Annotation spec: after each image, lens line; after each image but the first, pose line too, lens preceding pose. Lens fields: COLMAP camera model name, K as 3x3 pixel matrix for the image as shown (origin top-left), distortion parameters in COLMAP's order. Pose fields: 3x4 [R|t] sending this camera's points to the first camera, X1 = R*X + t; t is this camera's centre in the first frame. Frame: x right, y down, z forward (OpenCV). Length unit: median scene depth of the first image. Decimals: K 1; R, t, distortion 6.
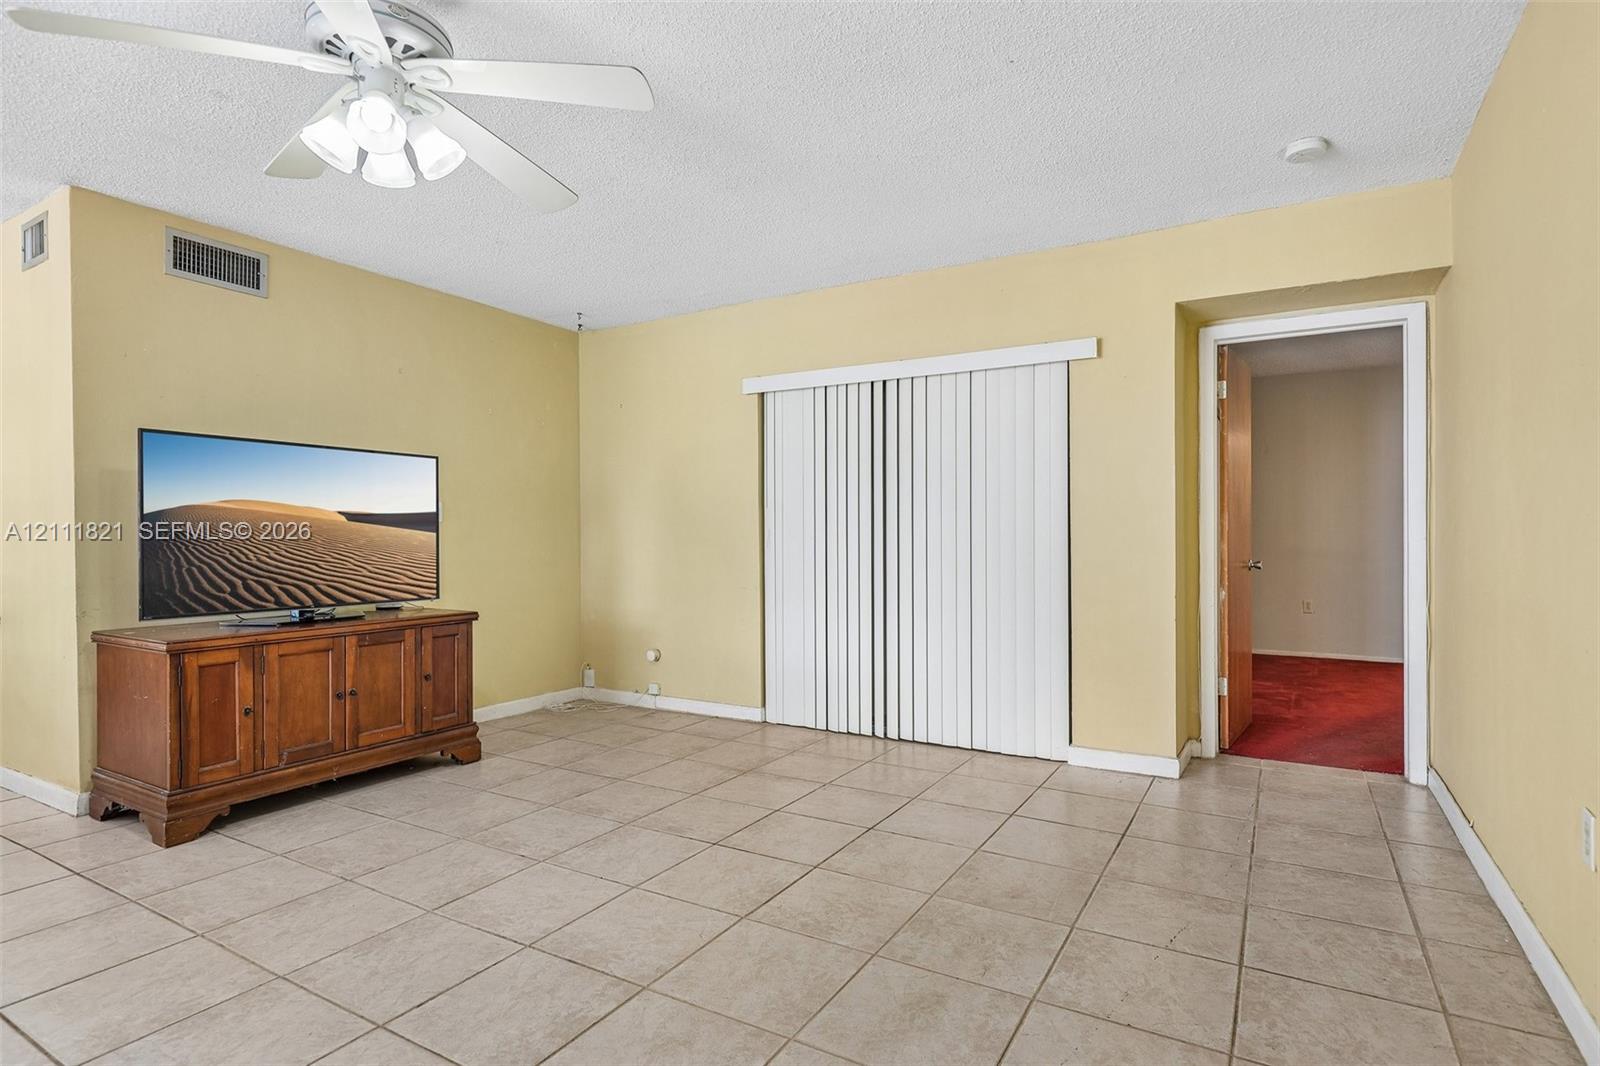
lens RADIAL K [[827.0, 0, 800.6], [0, 827.0, 538.3], [0, 0, 1]] dist [0.001178, 0.000648]
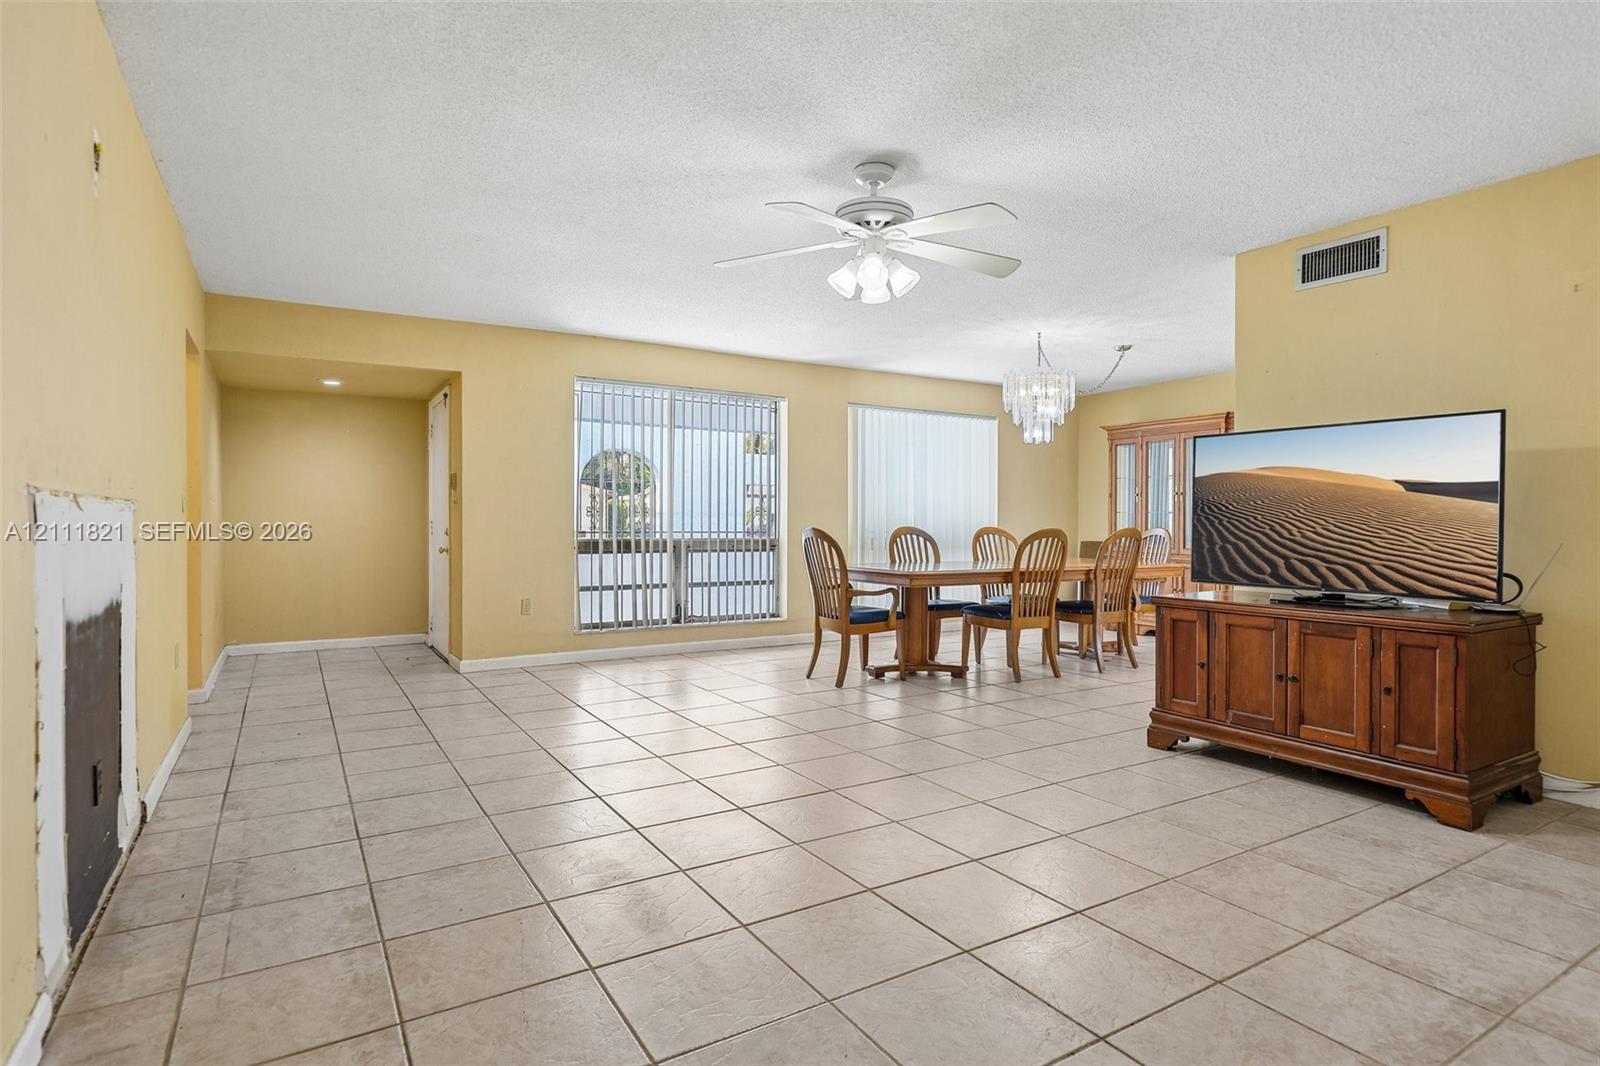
lens RADIAL K [[827.0, 0, 804.1], [0, 827.0, 530.8], [0, 0, 1]] dist [0.001178, 0.000648]
pose [[-0.462343, 0.013025, -0.886606, 0.589689], [-0.003485, 0.999858, 0.016506, -0.001441], [0.886694, 0.010721, -0.462232, 0.945708]]
